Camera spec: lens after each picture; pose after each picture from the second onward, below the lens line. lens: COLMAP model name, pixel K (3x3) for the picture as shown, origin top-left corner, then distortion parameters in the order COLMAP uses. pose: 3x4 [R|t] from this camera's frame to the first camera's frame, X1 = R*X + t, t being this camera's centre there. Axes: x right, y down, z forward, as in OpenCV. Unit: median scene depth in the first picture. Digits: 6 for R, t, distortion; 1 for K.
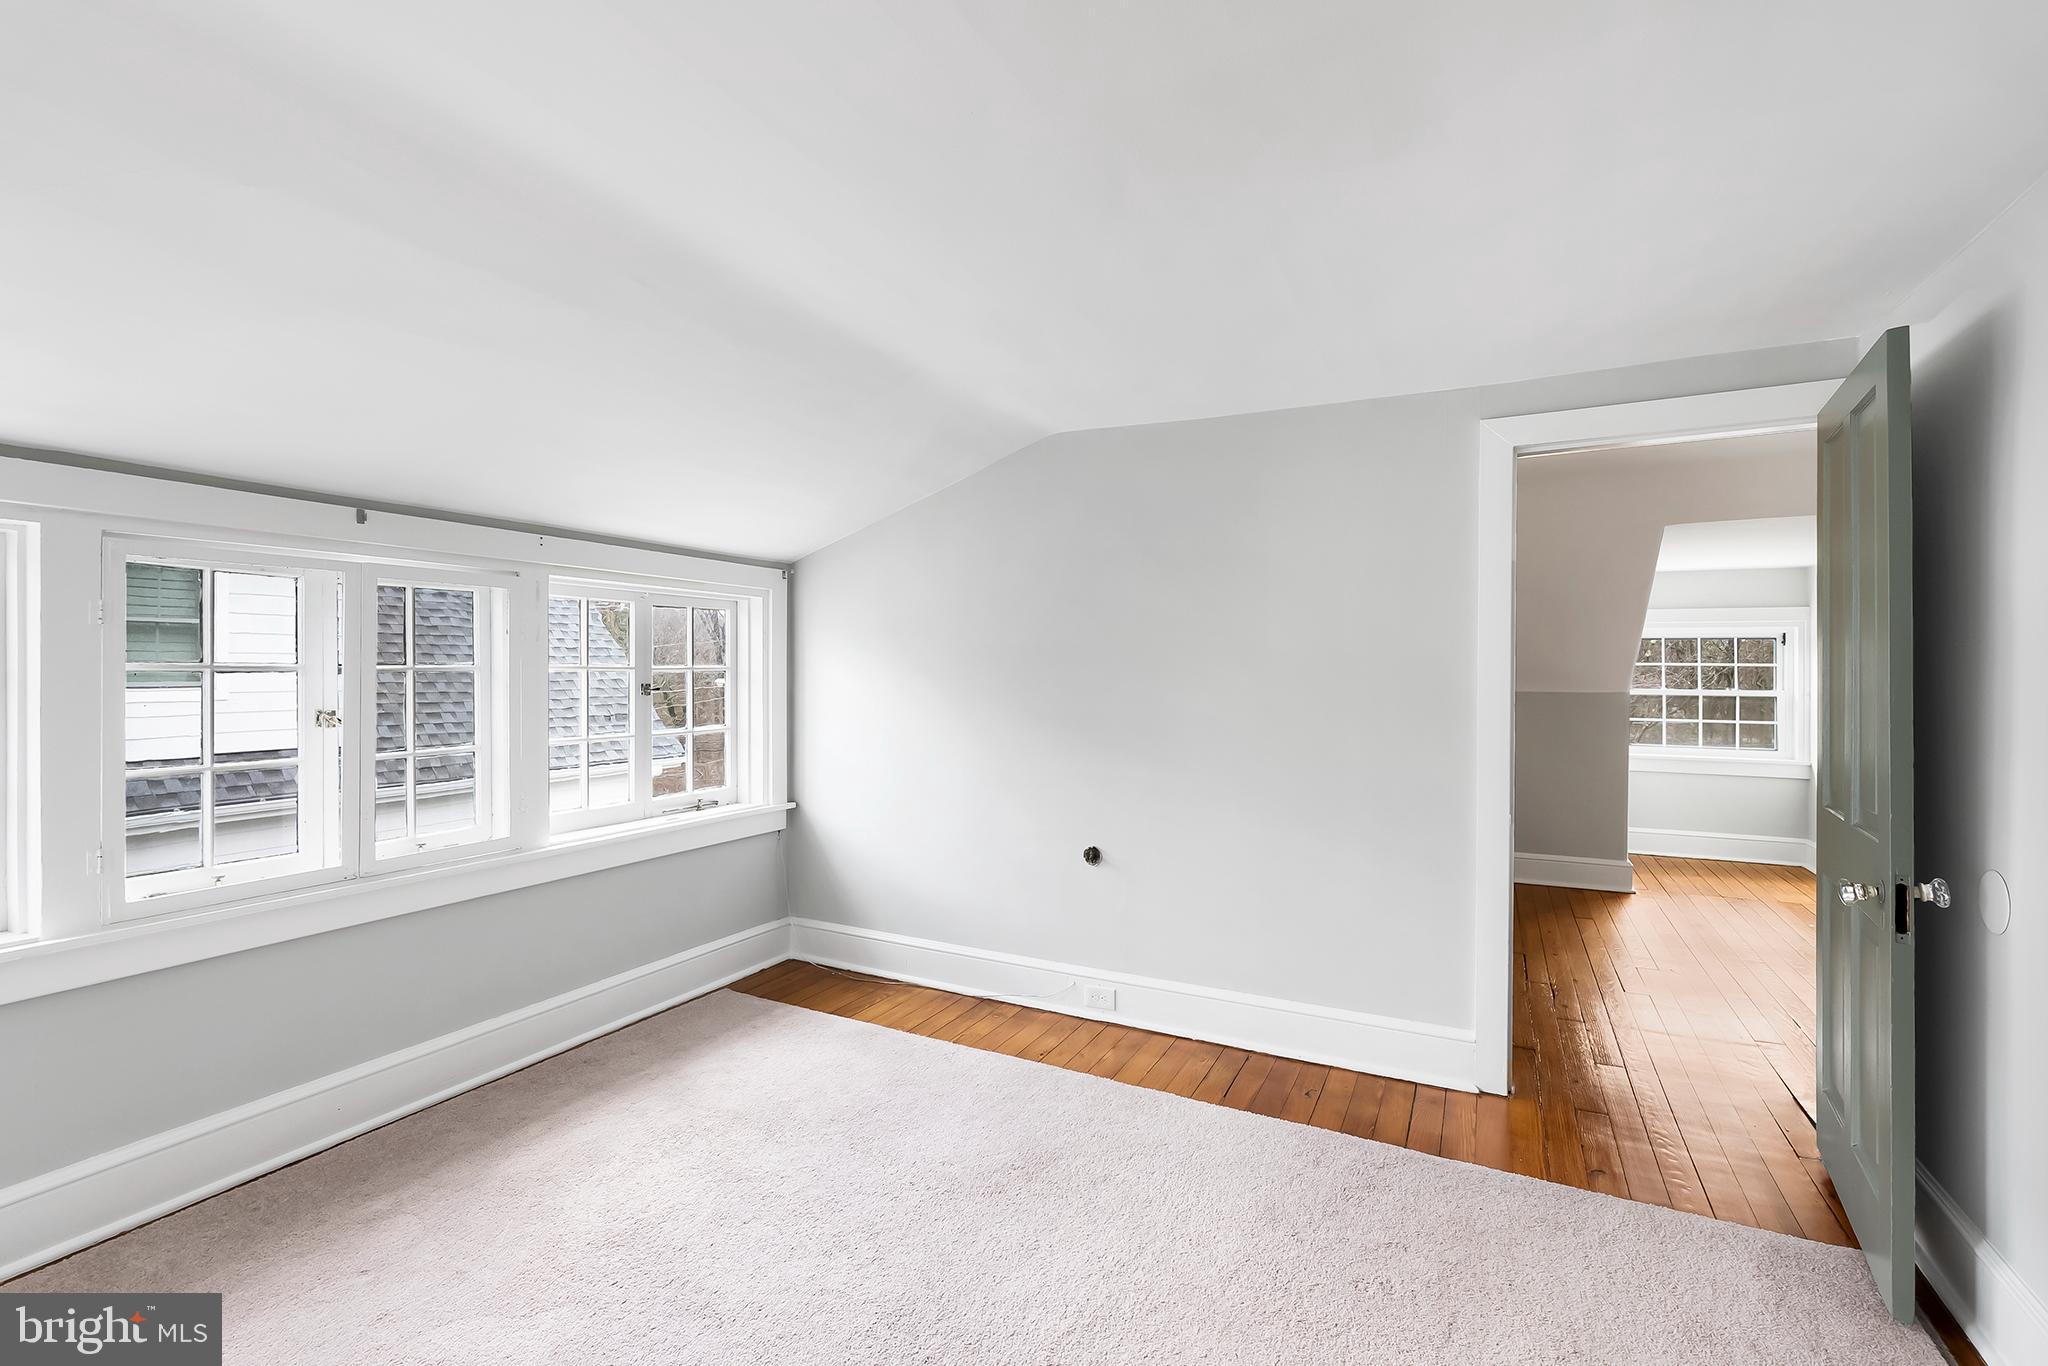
lens RADIAL K [[914.0, 0, 1029.5], [0, 914.0, 671.0], [0, 0, 1]] dist [-0.003477, -0.000070]
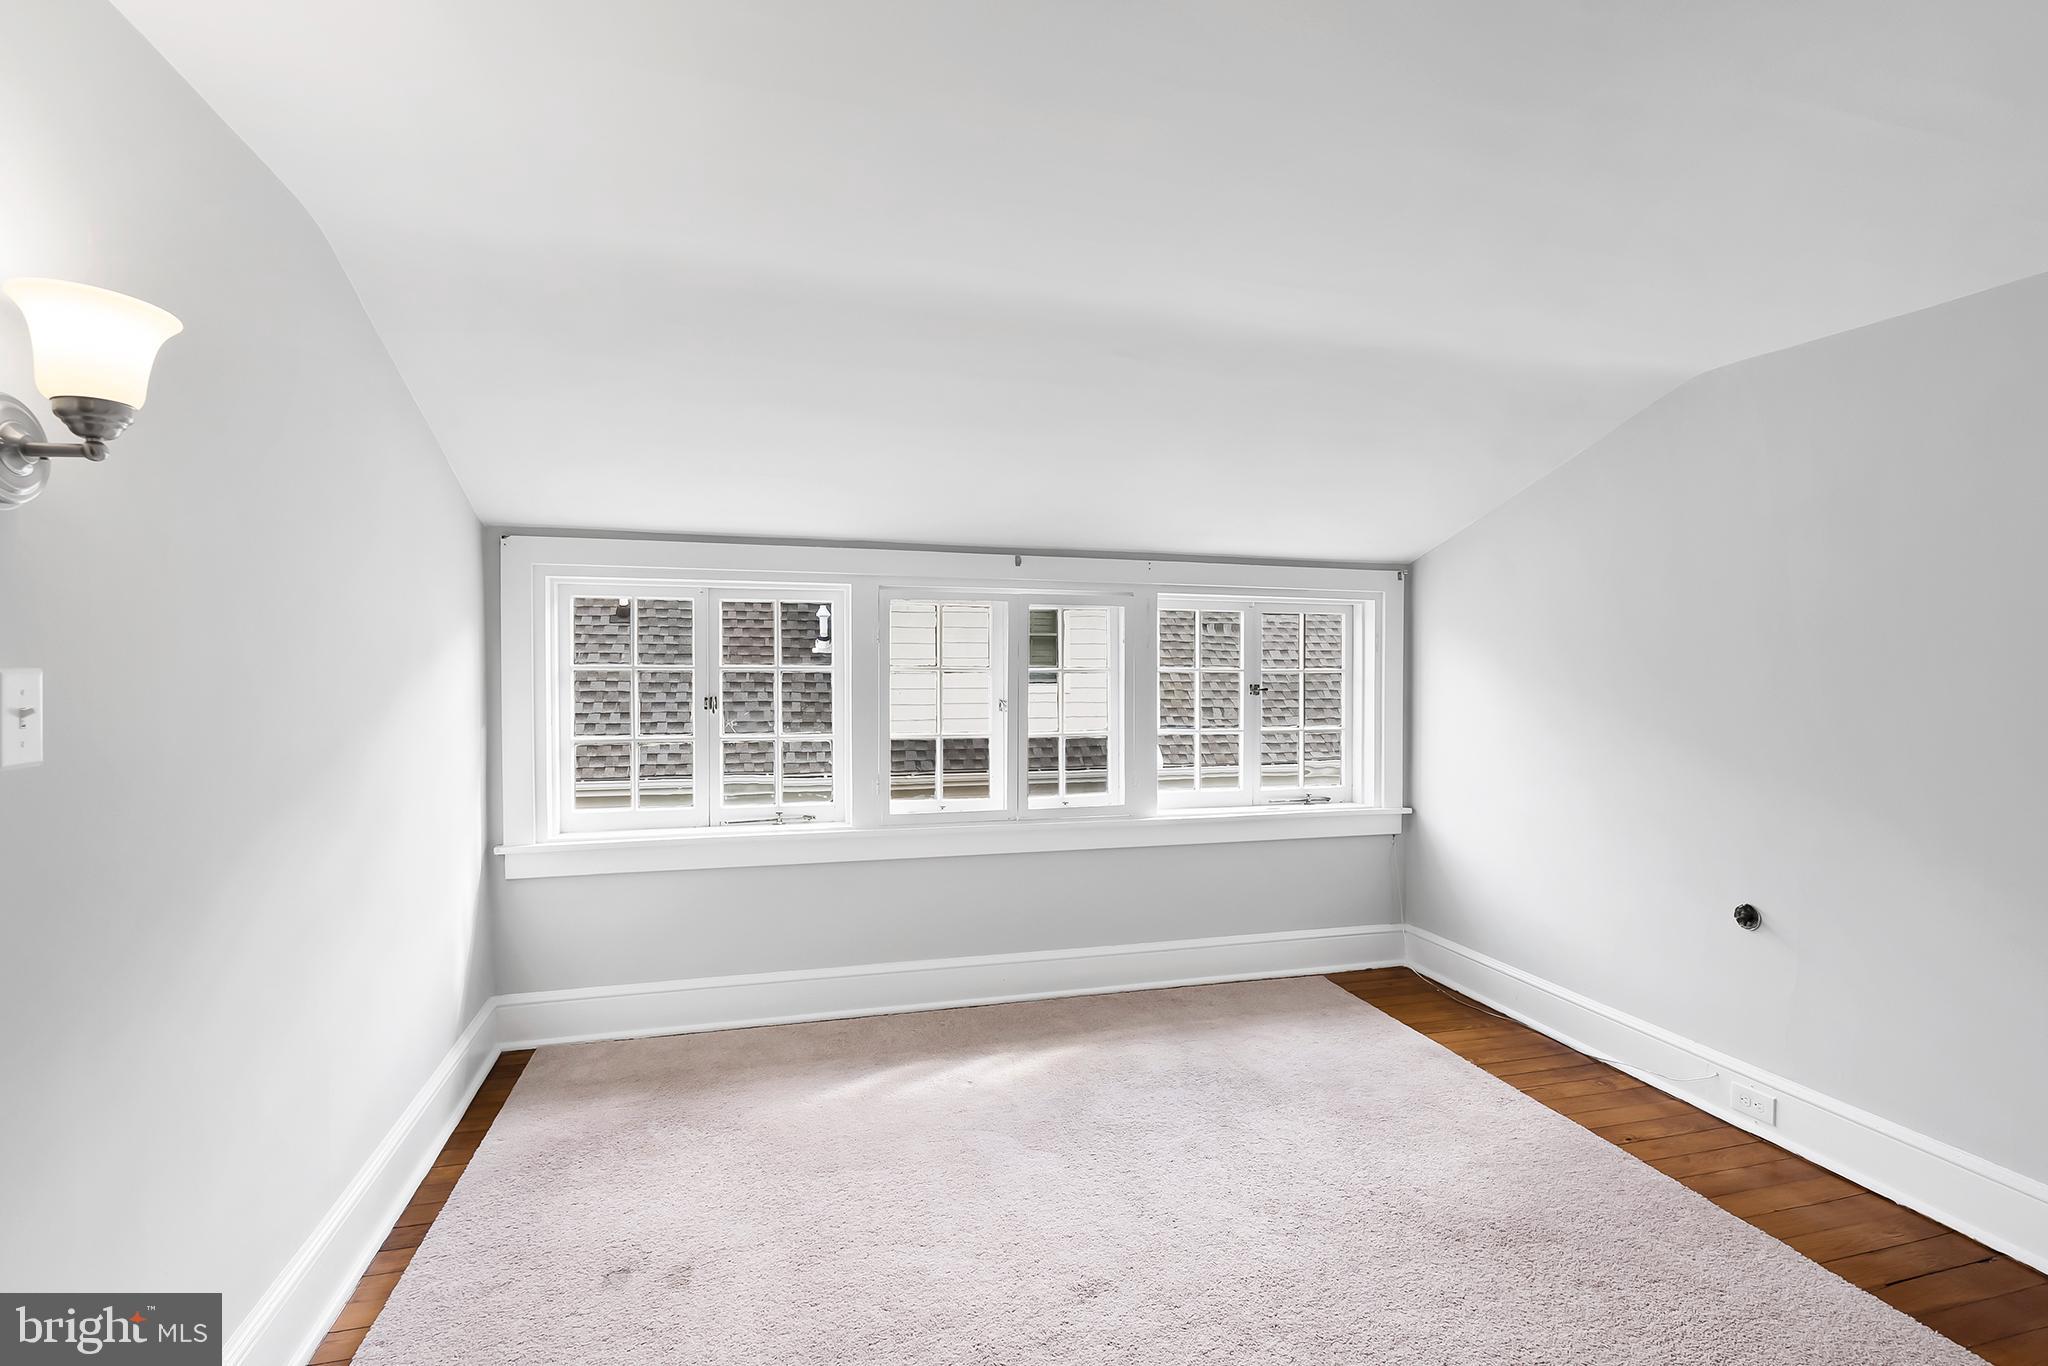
lens RADIAL K [[918.5, 0, 1024.0], [0, 918.5, 683.0], [0, 0, 1]] dist [-0.001212, 0.000002]
pose [[0.684914, 0.013272, -0.728503, 0.202661], [-0.005724, 0.999901, 0.012835, -0.000495], [0.728601, -0.004621, 0.684922, 0.029033]]
